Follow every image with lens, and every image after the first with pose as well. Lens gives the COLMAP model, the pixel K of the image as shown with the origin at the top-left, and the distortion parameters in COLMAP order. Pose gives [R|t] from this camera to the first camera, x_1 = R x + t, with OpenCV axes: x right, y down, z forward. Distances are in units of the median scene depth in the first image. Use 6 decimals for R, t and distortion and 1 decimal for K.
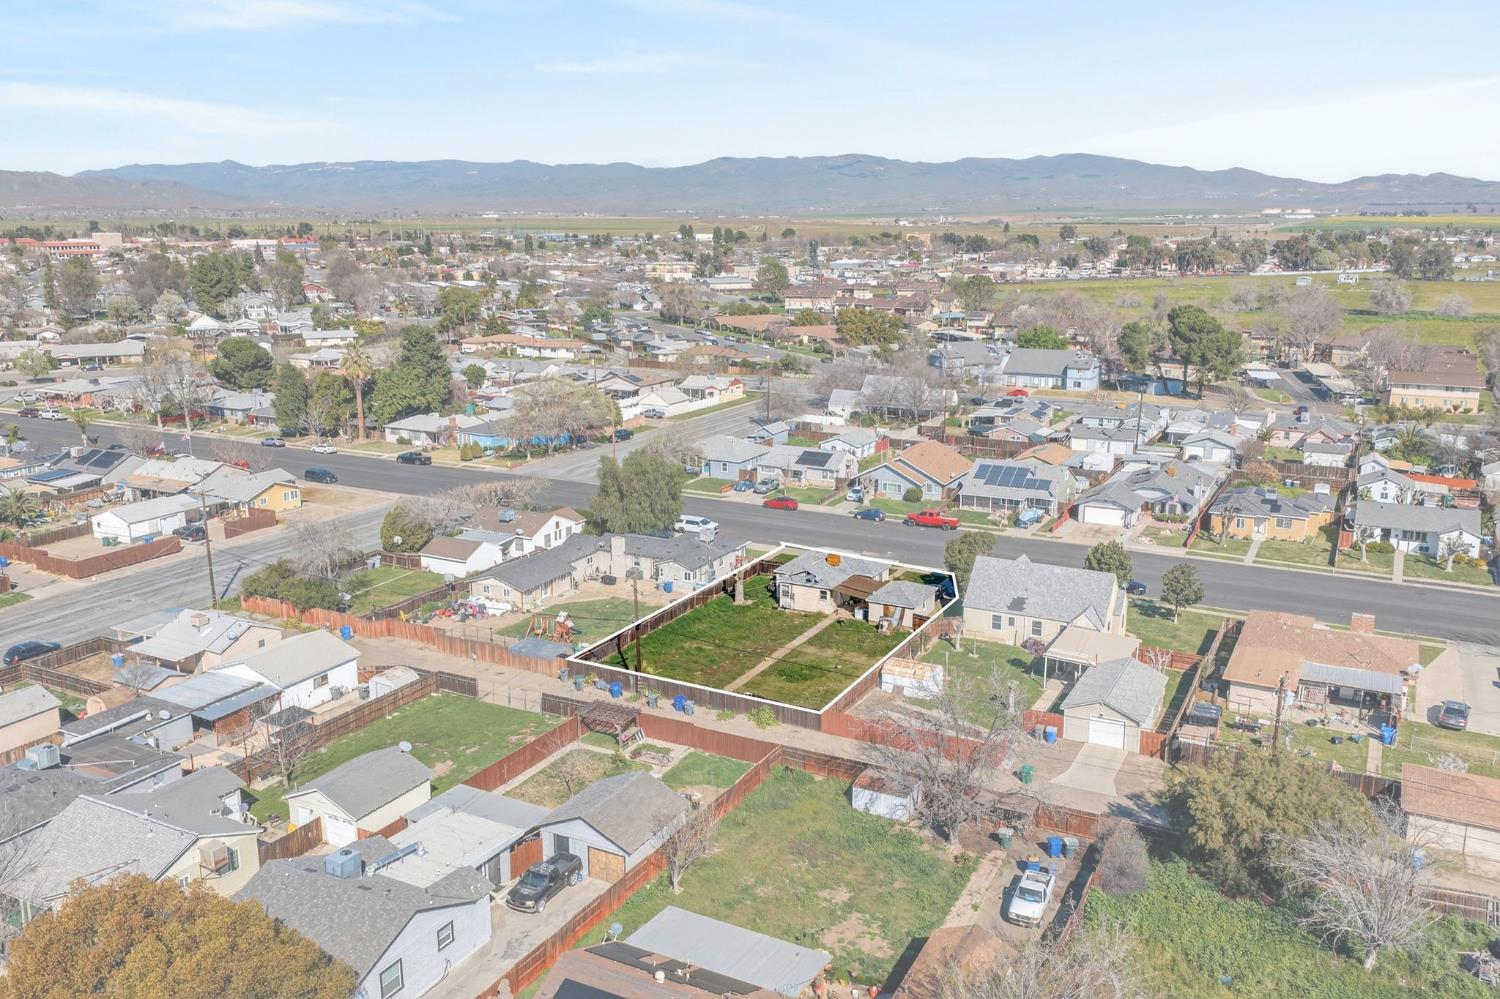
lens RADIAL K [[1216.6, 0, 753.9], [0, 1216.6, 505.7], [0, 0, 1]] dist [0.063669, -0.107211]
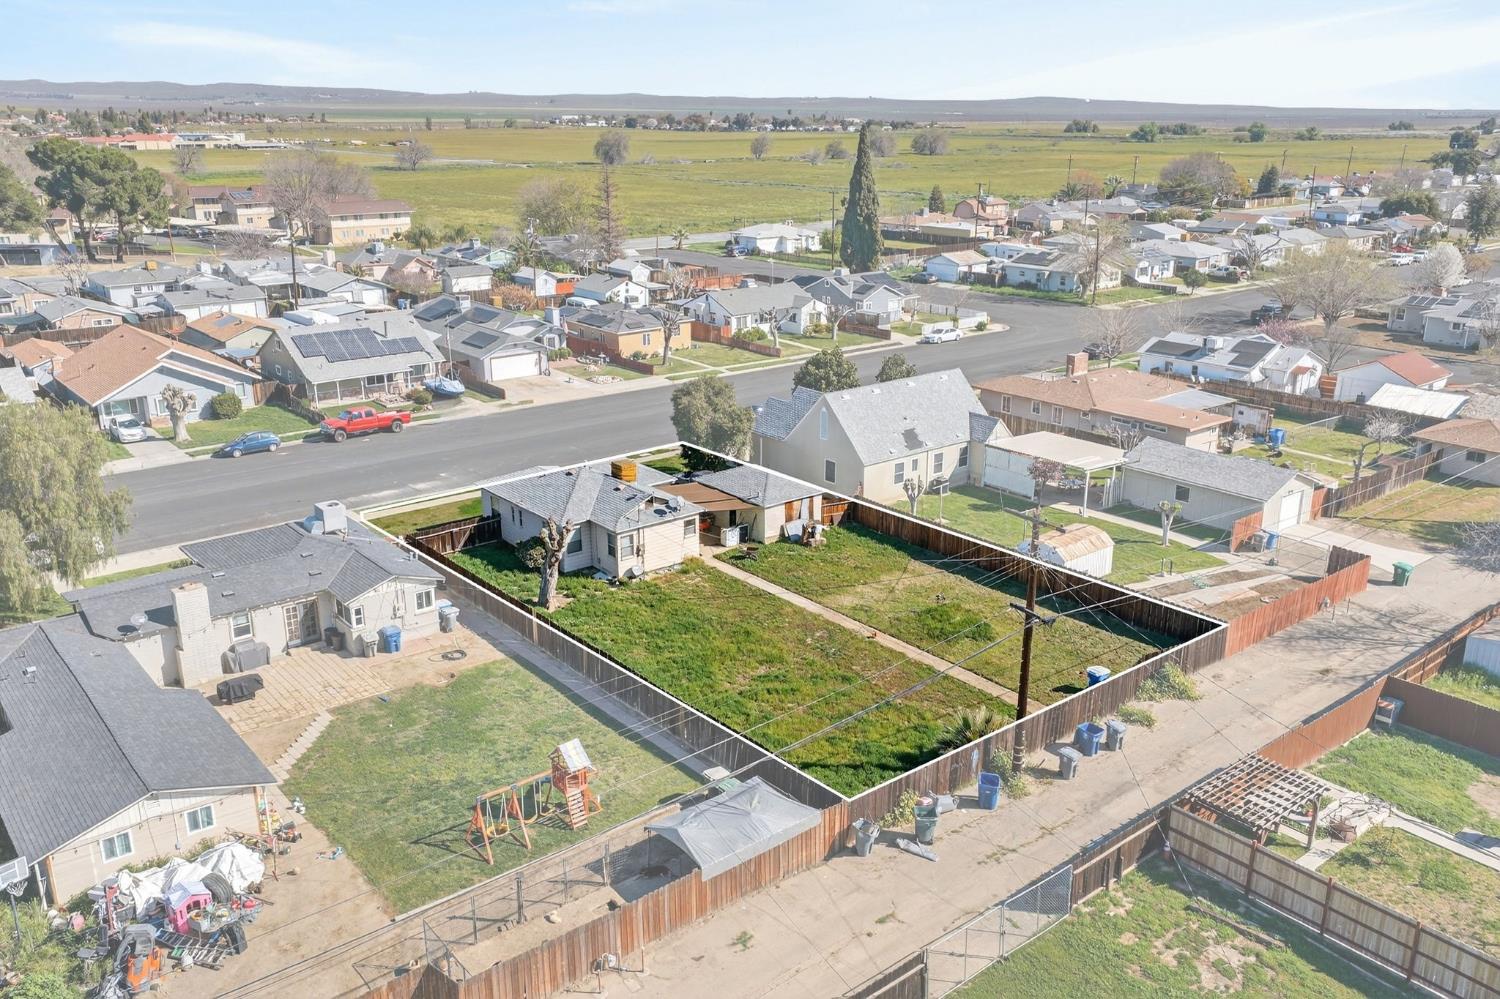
lens RADIAL K [[1216.6, 0, 753.9], [0, 1216.6, 505.7], [0, 0, 1]] dist [0.063669, -0.107211]
pose [[0.391562, -0.284226, 0.875154, -0.362547], [0.212209, 0.953353, 0.214676, -0.043465], [-0.895347, 0.101657, 0.433612, 0.627602]]
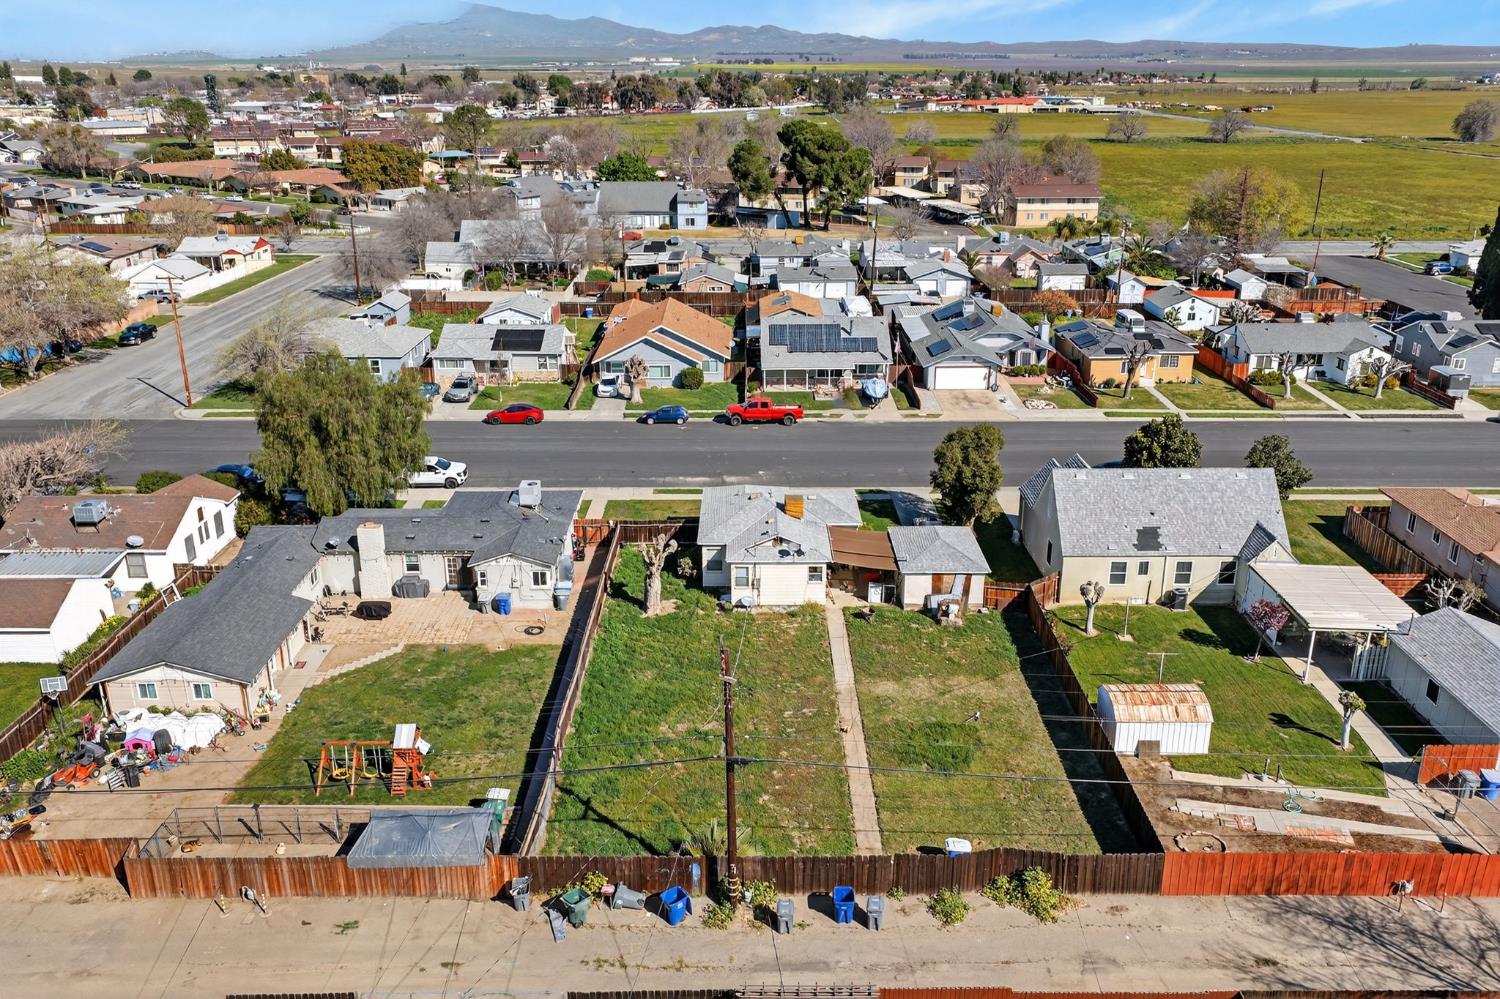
lens RADIAL K [[1216.6, 0, 753.9], [0, 1216.6, 505.7], [0, 0, 1]] dist [0.063669, -0.107211]
pose [[0.884182, -0.159512, 0.439066, -0.185700], [0.109341, 0.984453, 0.137463, -0.034744], [-0.454167, -0.073534, 0.887877, 0.435718]]
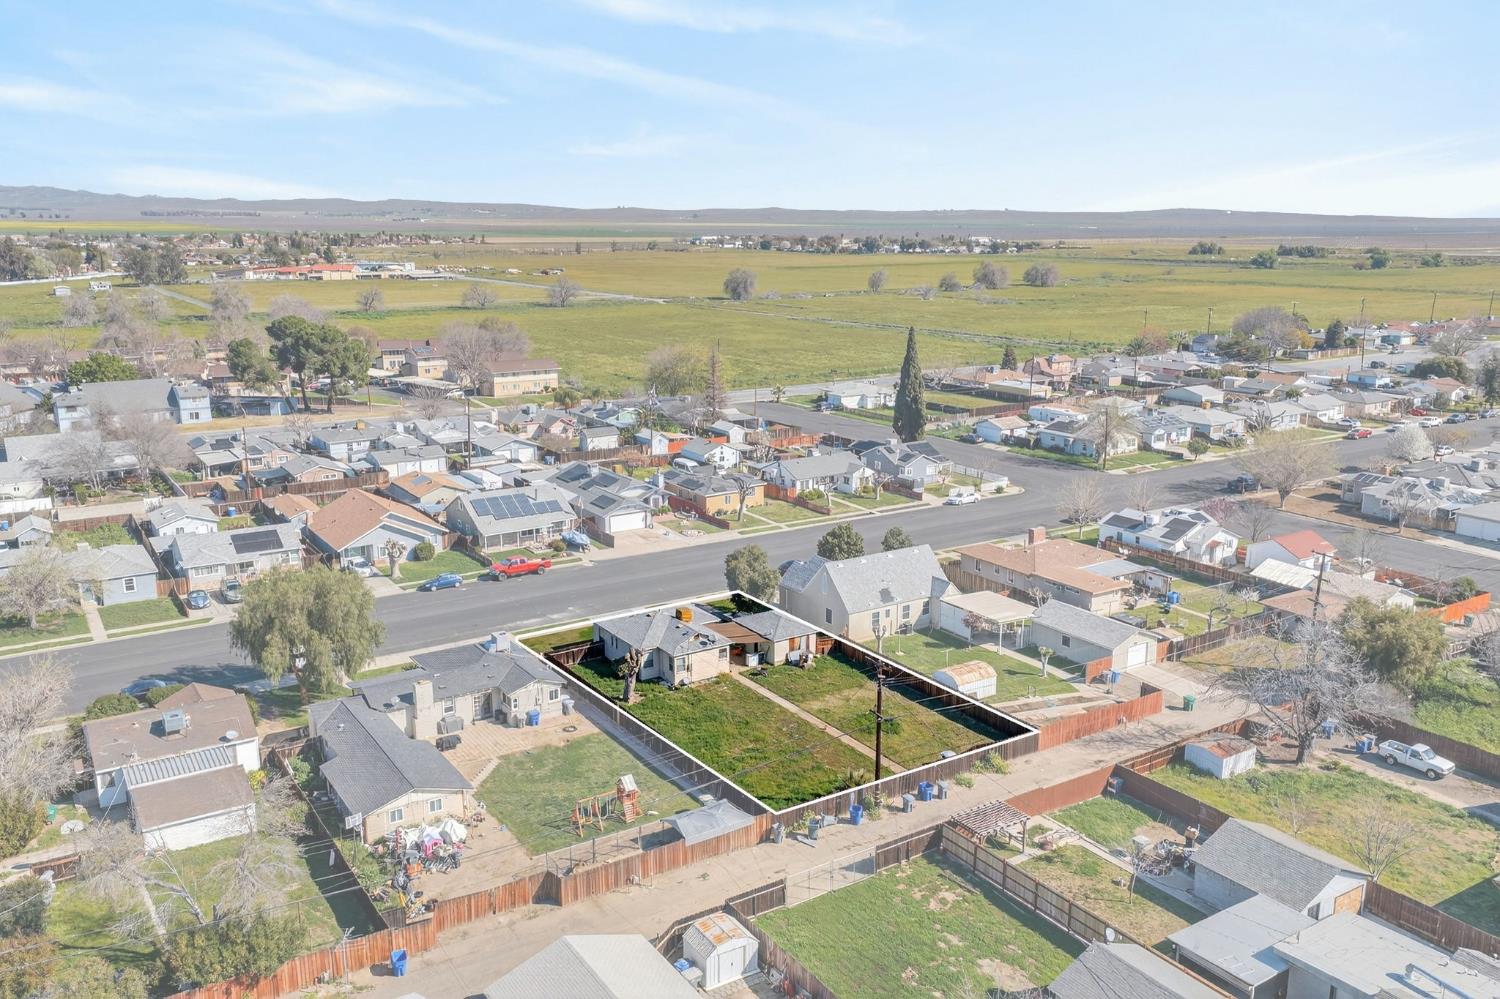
lens RADIAL K [[1216.6, 0, 753.9], [0, 1216.6, 505.7], [0, 0, 1]] dist [0.063669, -0.107211]
pose [[0.489580, -0.200339, 0.848631, -0.560280], [0.203791, 0.972583, 0.112033, -0.105623], [-0.847809, 0.118094, 0.516985, 0.446403]]
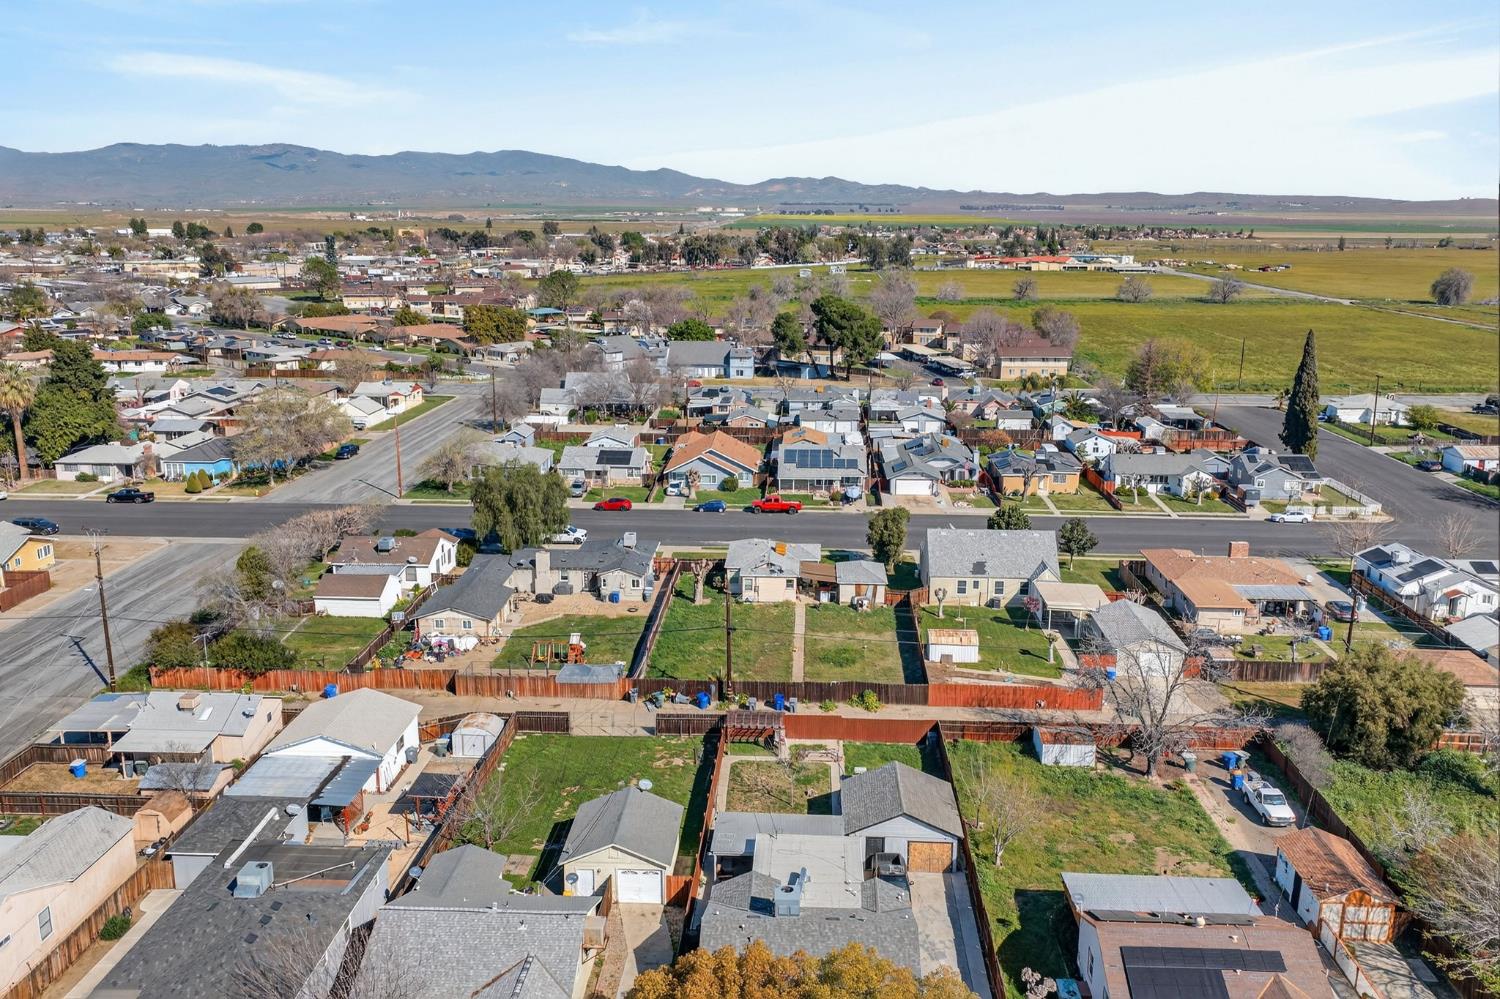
lens RADIAL K [[1216.6, 0, 753.9], [0, 1216.6, 505.7], [0, 0, 1]] dist [0.063669, -0.107211]
pose [[0.906378, -0.095679, 0.411491, -0.330909], [0.094300, 0.995262, 0.023703, -0.016085], [-0.411809, 0.017320, 0.911106, 0.069850]]
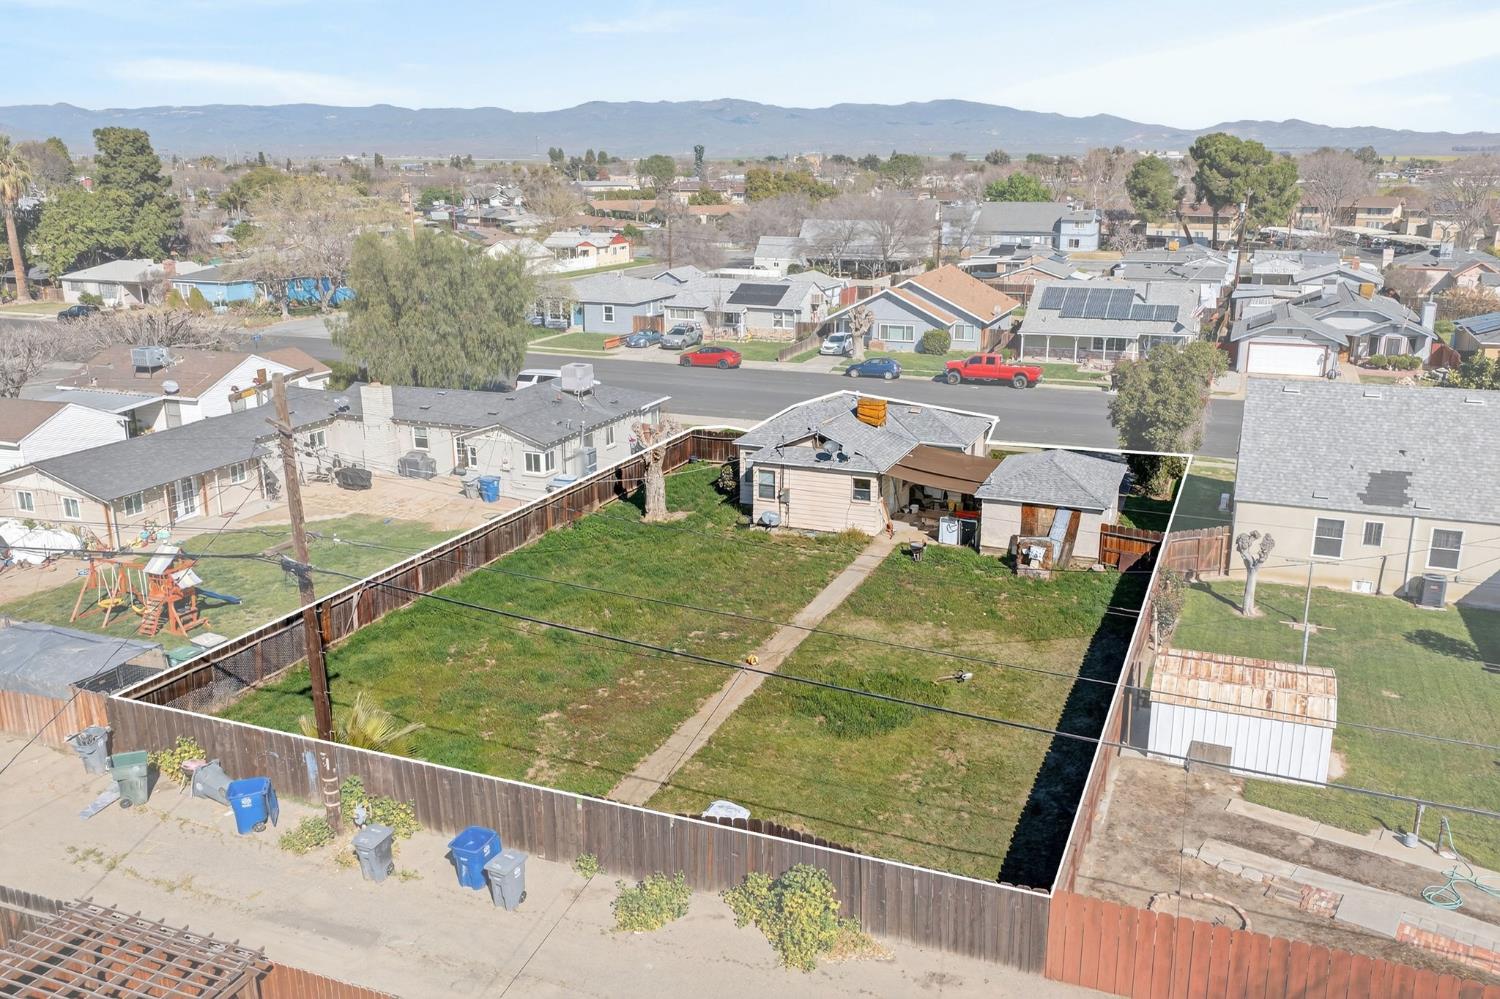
lens RADIAL K [[1216.6, 0, 753.9], [0, 1216.6, 505.7], [0, 0, 1]] dist [0.063669, -0.107211]
pose [[0.995105, -0.027986, 0.094775, -0.016167], [0.024212, 0.998876, 0.040742, 0.052666], [-0.095809, -0.038248, 0.994665, 0.509738]]
